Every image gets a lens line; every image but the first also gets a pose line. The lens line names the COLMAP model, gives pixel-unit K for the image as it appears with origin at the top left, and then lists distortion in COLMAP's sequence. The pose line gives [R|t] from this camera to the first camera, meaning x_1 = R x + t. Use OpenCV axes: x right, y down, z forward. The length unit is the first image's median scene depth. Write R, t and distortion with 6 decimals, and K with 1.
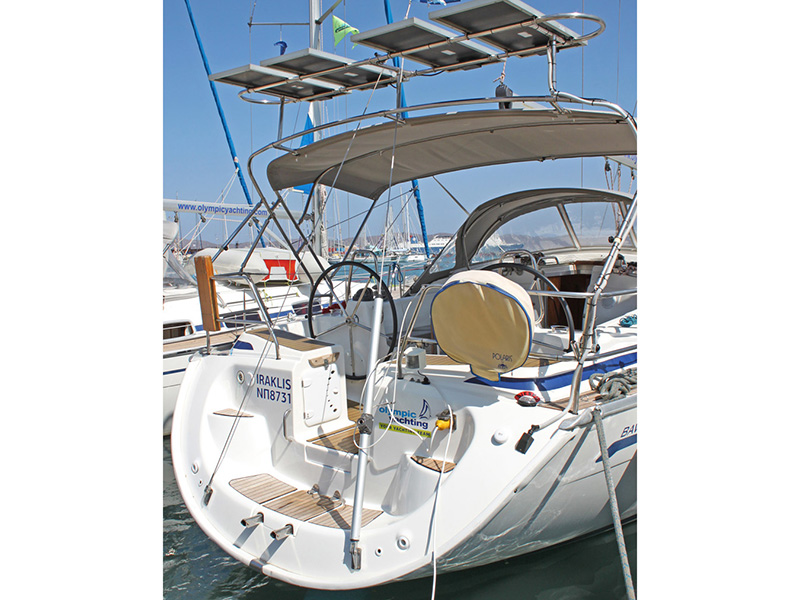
lens RADIAL K [[708.7, 0, 400.0], [0, 708.7, 300.0], [0, 0, 1]] dist [-0.049365, -0.001923]
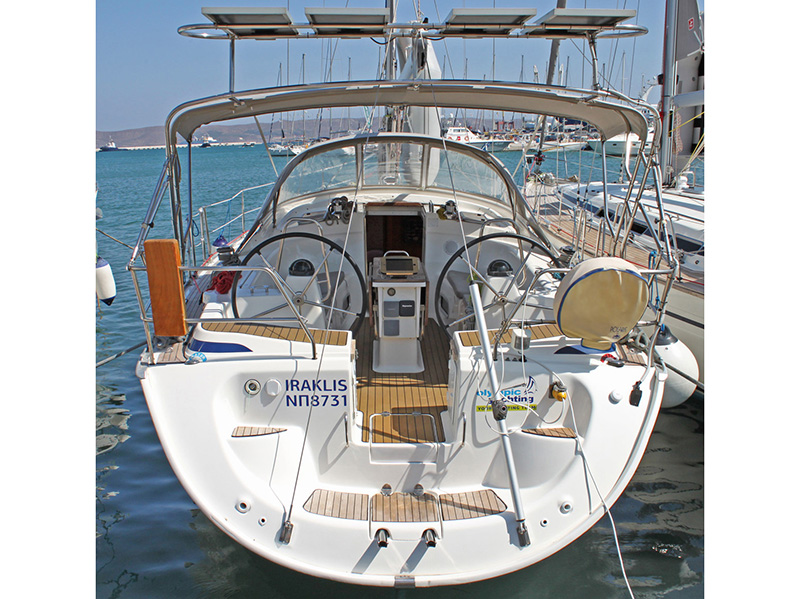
lens RADIAL K [[708.7, 0, 400.0], [0, 708.7, 299.5], [0, 0, 1]] dist [-0.049365, -0.001923]
pose [[0.742061, -0.132741, 0.657058, -0.680829], [0.035272, 0.986572, 0.159475, -0.128879], [-0.669404, -0.095165, 0.736778, 0.301441]]
